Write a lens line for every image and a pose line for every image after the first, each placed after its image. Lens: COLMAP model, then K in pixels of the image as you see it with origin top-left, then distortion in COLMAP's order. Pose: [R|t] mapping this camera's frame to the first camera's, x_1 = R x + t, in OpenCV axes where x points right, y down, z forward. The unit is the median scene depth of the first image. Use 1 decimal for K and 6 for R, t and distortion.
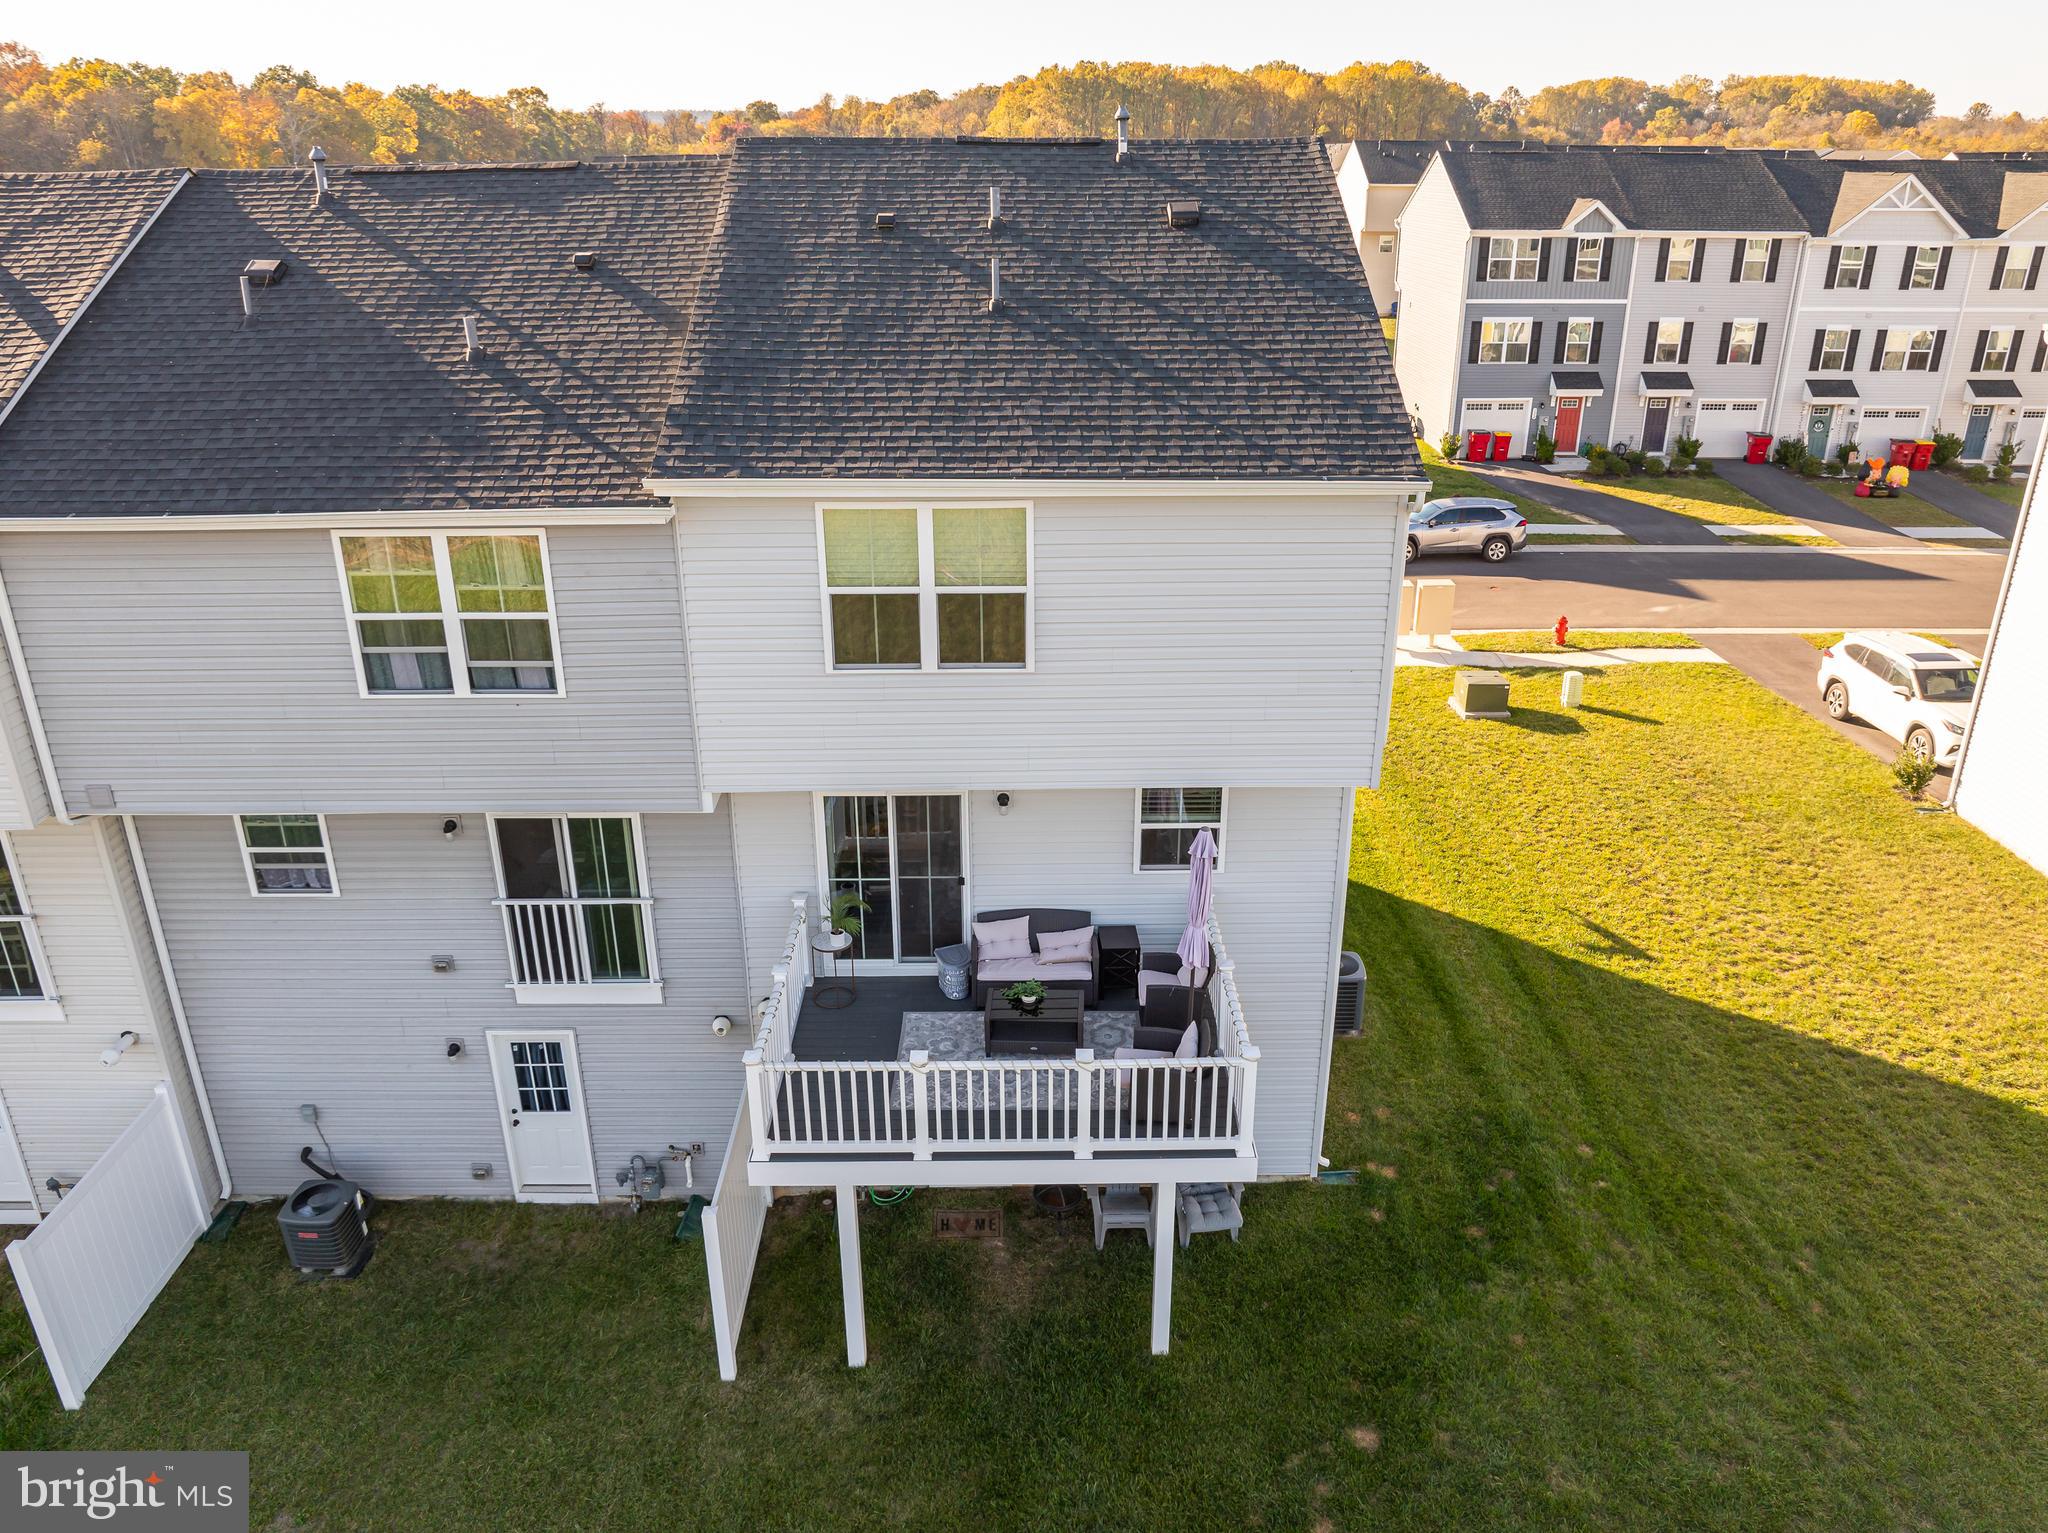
lens RADIAL K [[1454.0, 0, 1027.8], [0, 1454.0, 755.9], [0, 0, 1]] dist [-0.037122, -0.002616]
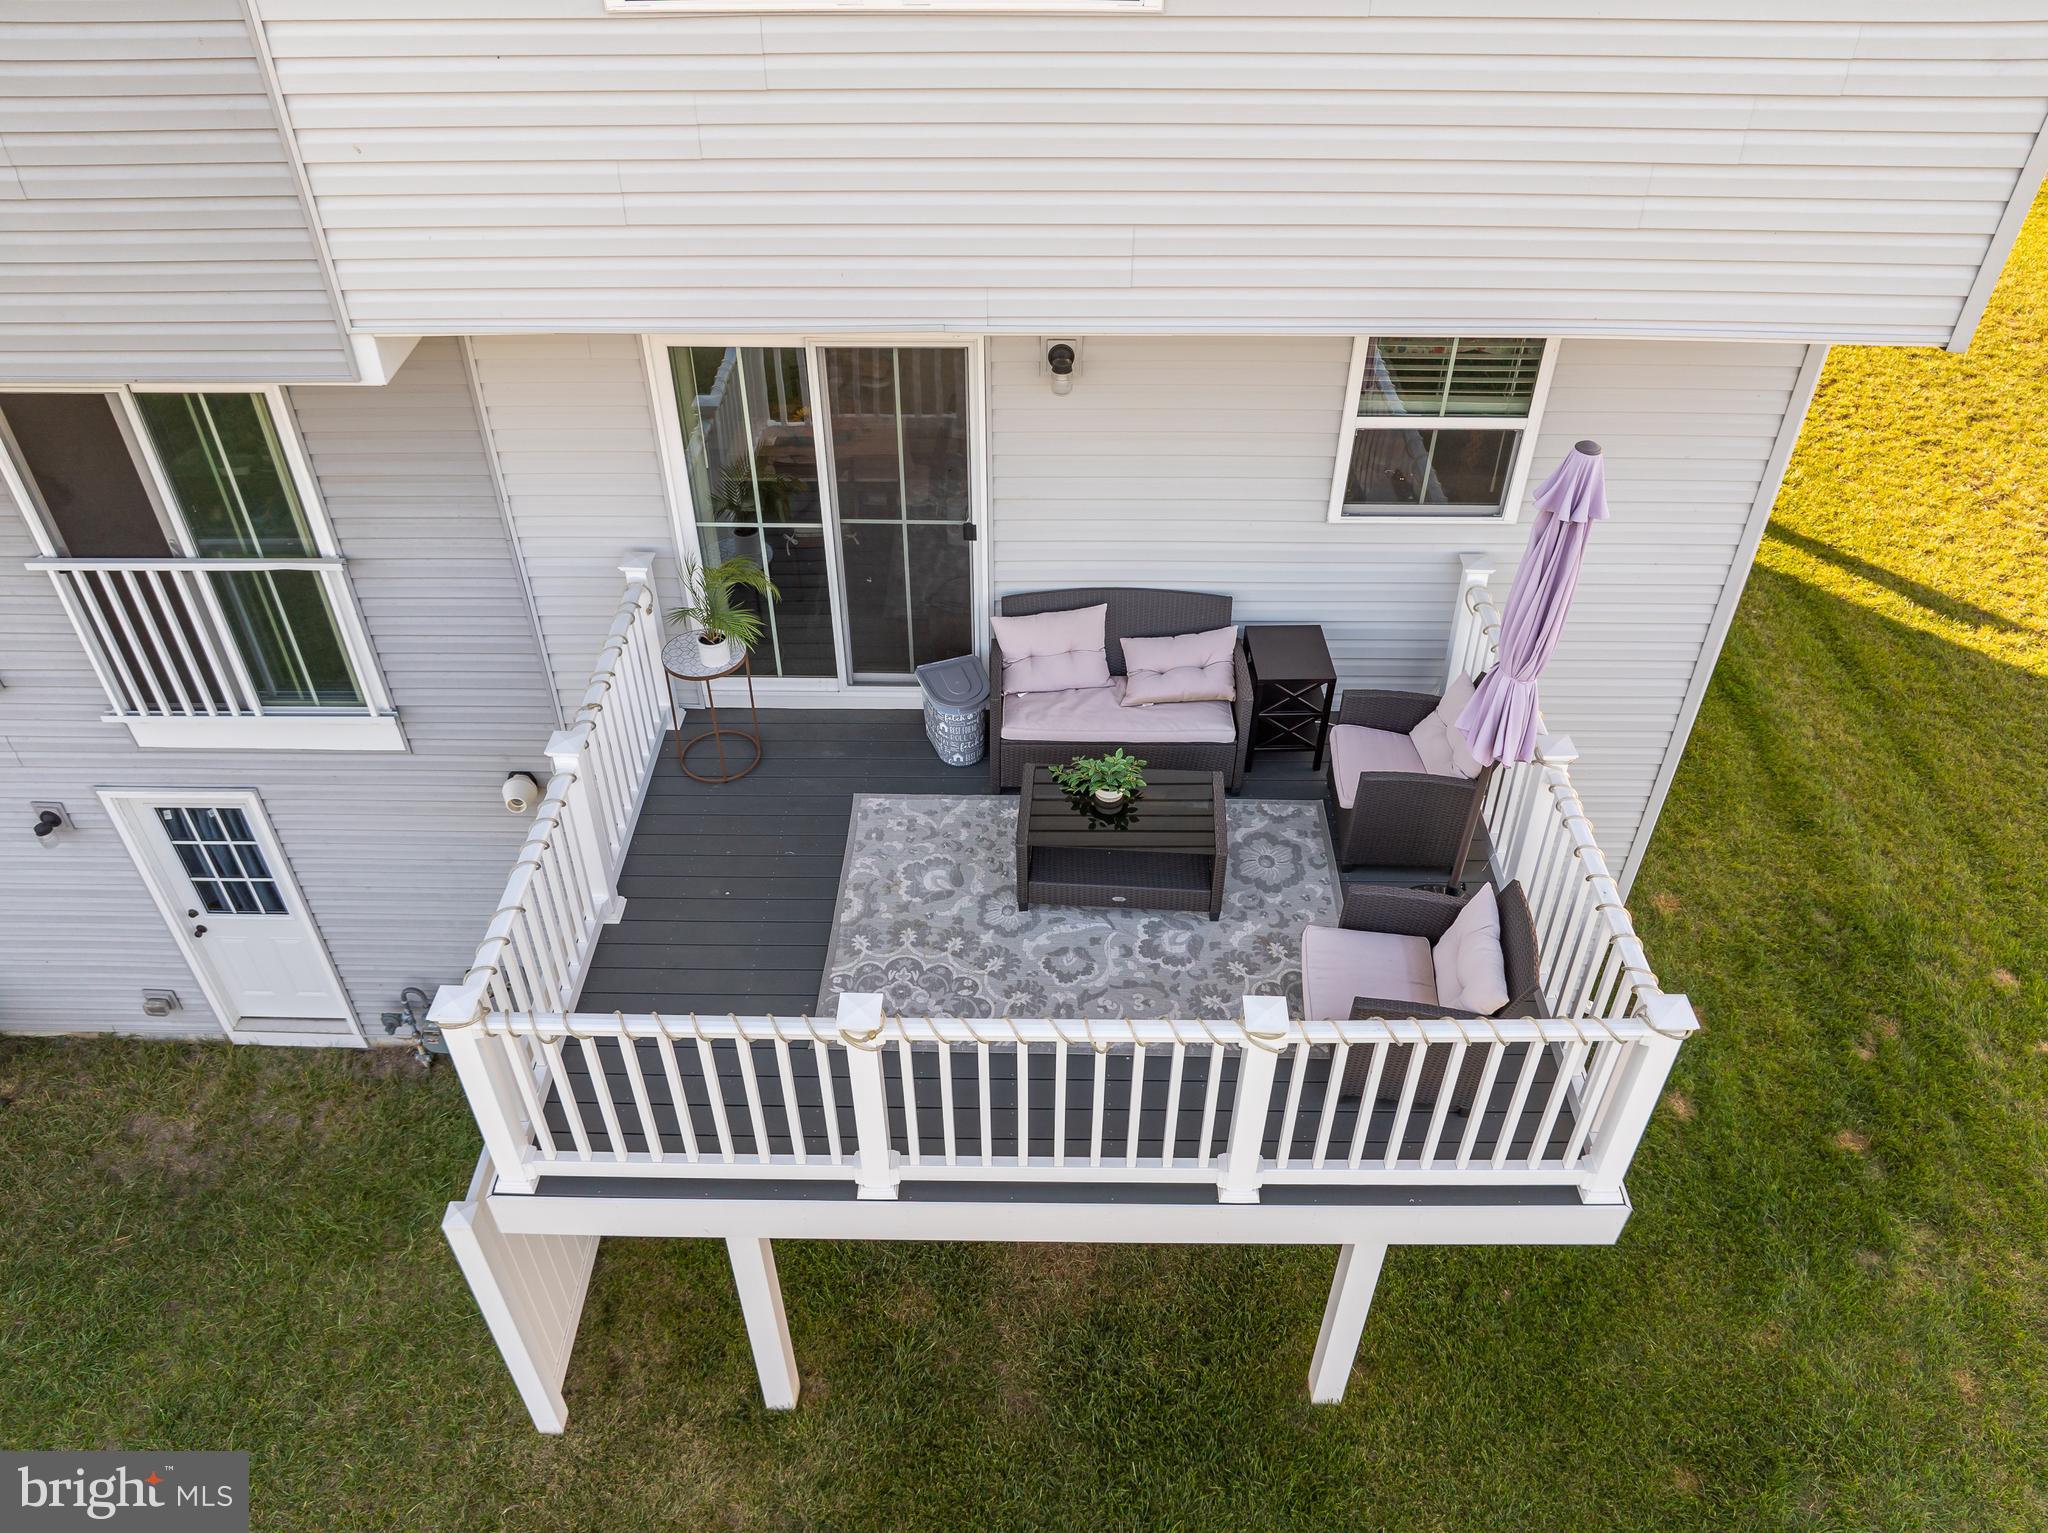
lens RADIAL K [[1454.0, 0, 1027.8], [0, 1454.0, 755.9], [0, 0, 1]] dist [-0.037122, -0.002616]
pose [[0.999802, 0.016598, -0.010991, -0.019130], [-0.012578, 0.954641, 0.297495, 0.013052], [0.015430, -0.297298, 0.954660, 0.501142]]
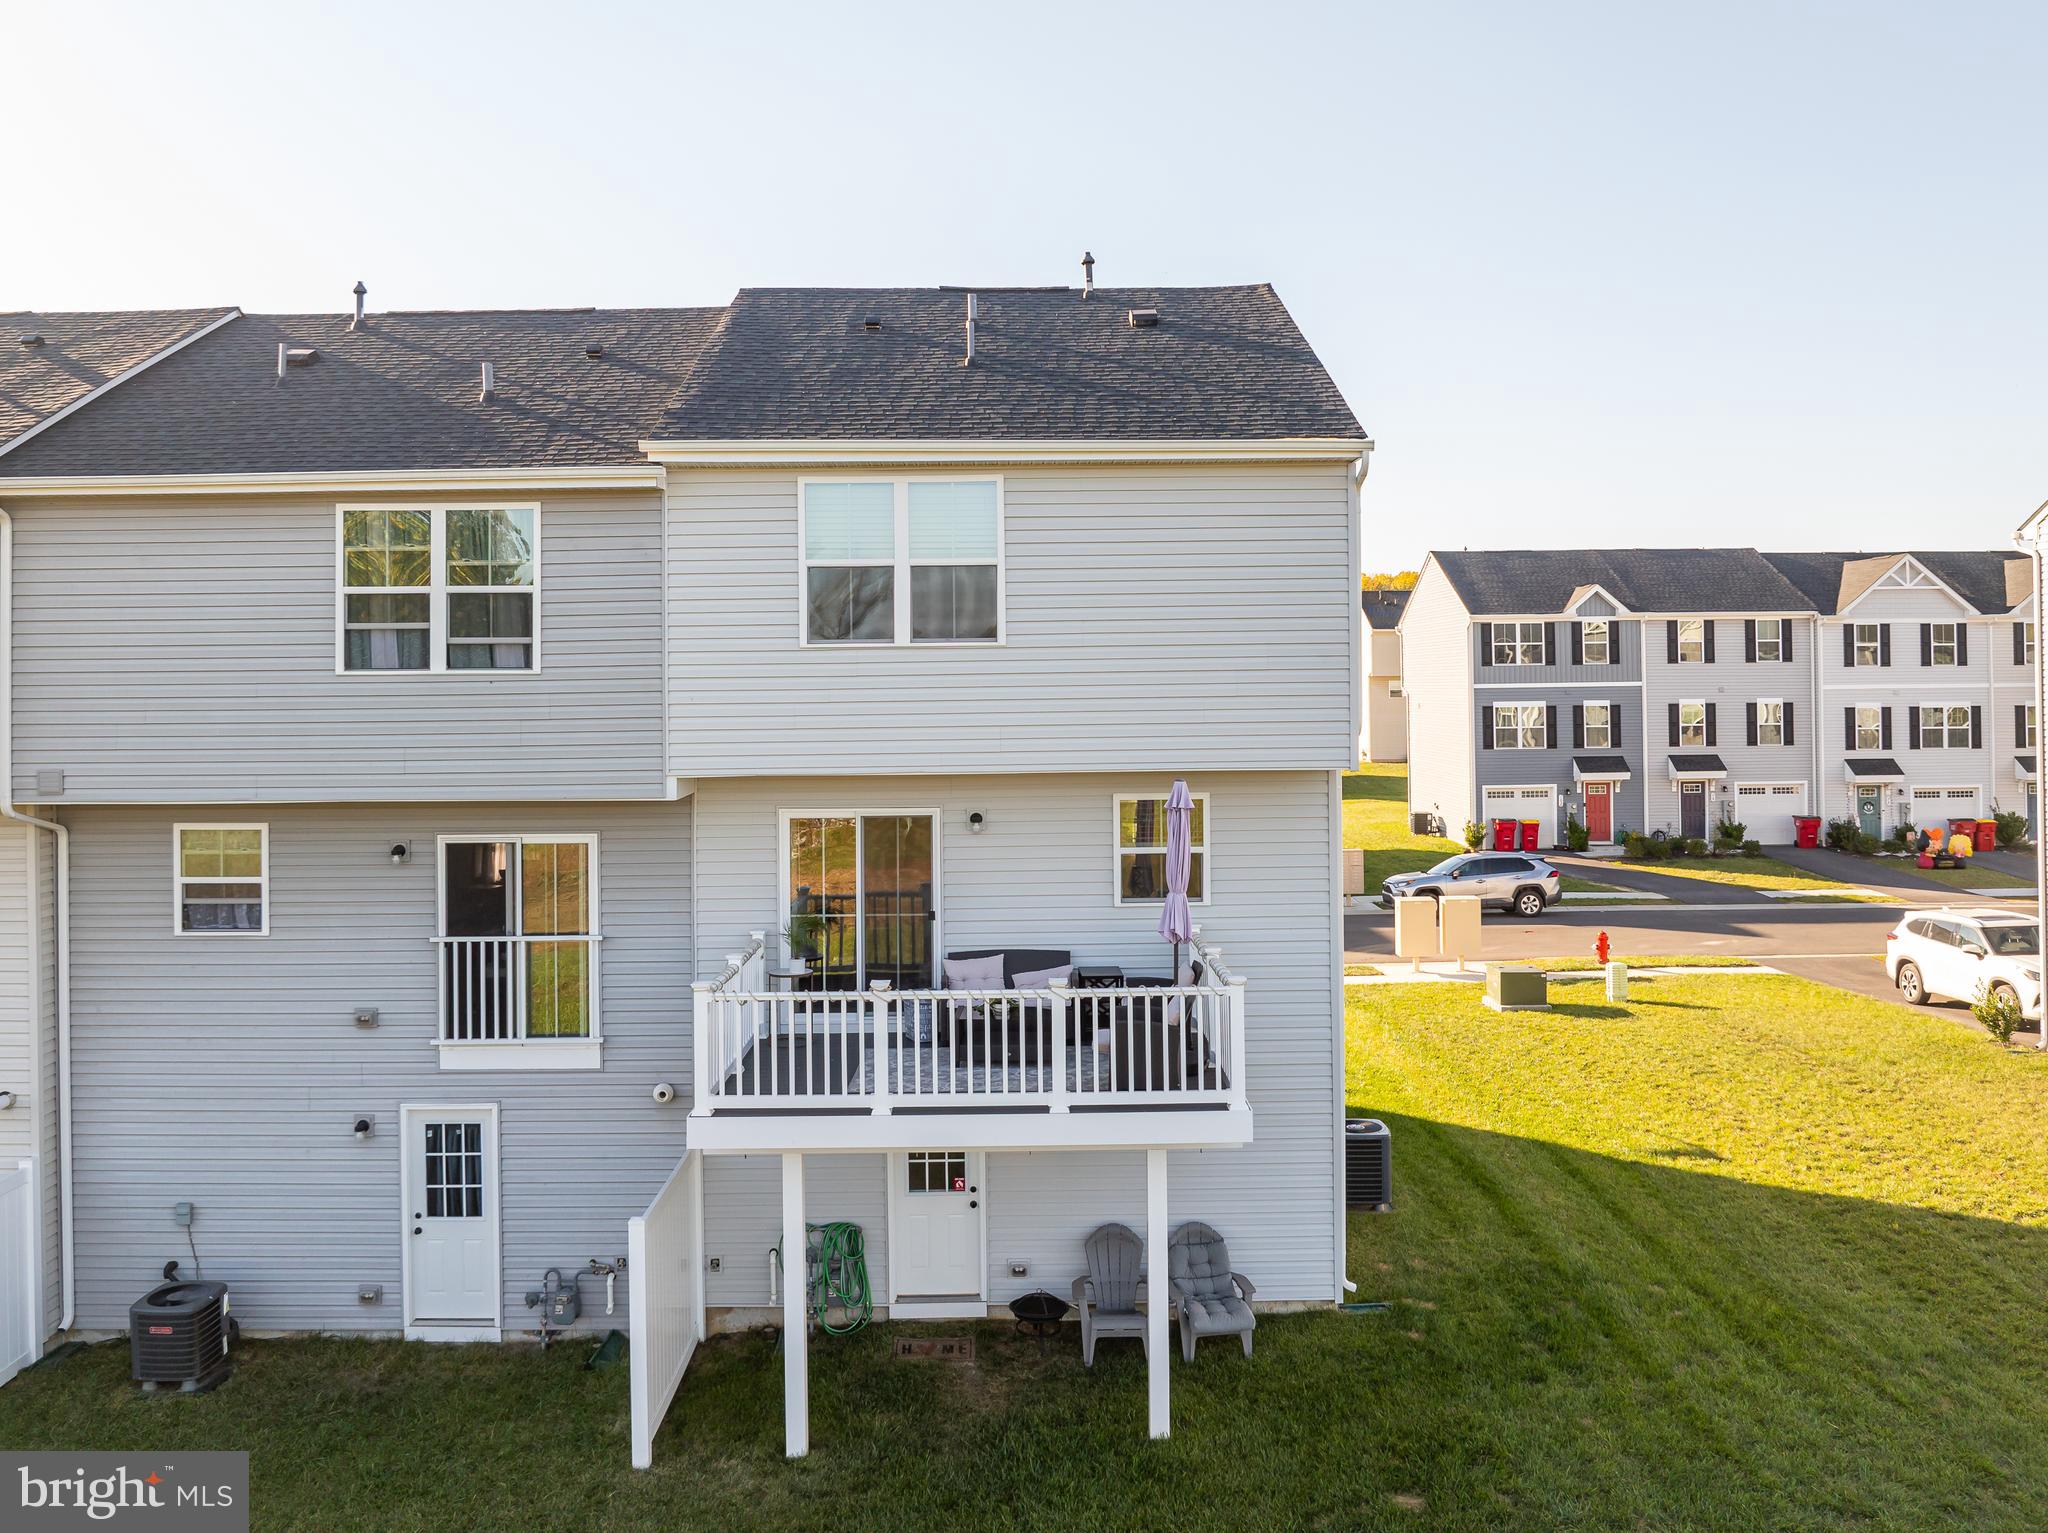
lens RADIAL K [[1643.5, 0, 1022.9], [0, 1643.5, 653.6], [0, 0, 1]] dist [-0.042661, 0.009993]
pose [[0.999977, -0.006673, -0.001554, 0.015643], [0.005501, 0.917148, -0.398509, 0.343598], [0.004085, 0.398491, 0.917163, -0.040443]]
